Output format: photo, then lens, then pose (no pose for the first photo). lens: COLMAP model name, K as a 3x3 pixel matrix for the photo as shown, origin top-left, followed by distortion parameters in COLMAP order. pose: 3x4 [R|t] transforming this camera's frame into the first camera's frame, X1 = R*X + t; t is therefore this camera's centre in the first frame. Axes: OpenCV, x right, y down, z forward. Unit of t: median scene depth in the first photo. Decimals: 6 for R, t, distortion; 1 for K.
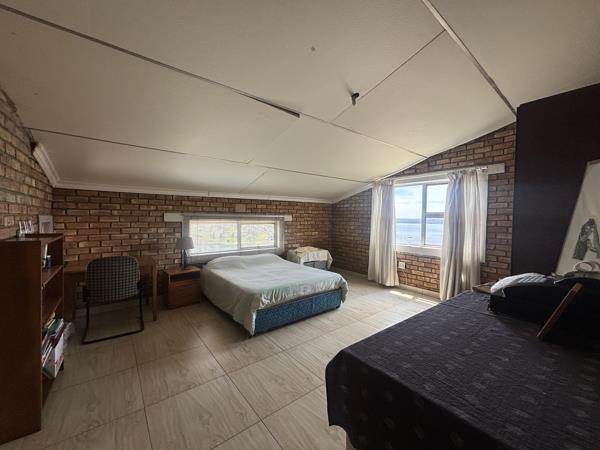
lens RADIAL K [[239.5, 0, 300.0], [0, 239.5, 225.0], [0, 0, 1]] dist [0.001673, -0.000282]
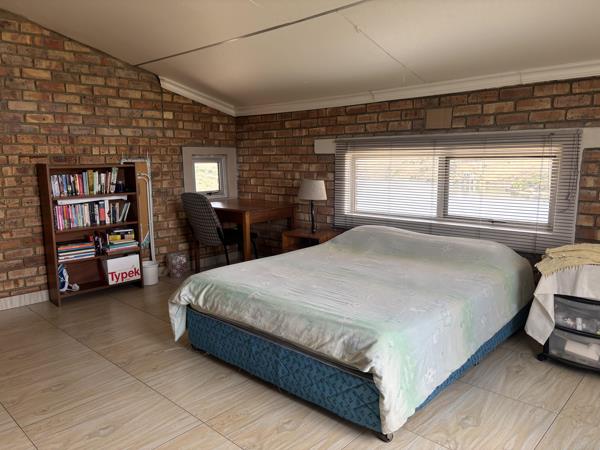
lens RADIAL K [[452.3, 0, 297.8], [0, 452.3, 231.2], [0, 0, 1]] dist [0.033907, -0.029628]
pose [[0.143076, 0.148052, -0.978575, 0.611895], [-0.021967, 0.988979, 0.146414, 0.014384], [0.989468, 0.000548, 0.144751, 0.770772]]
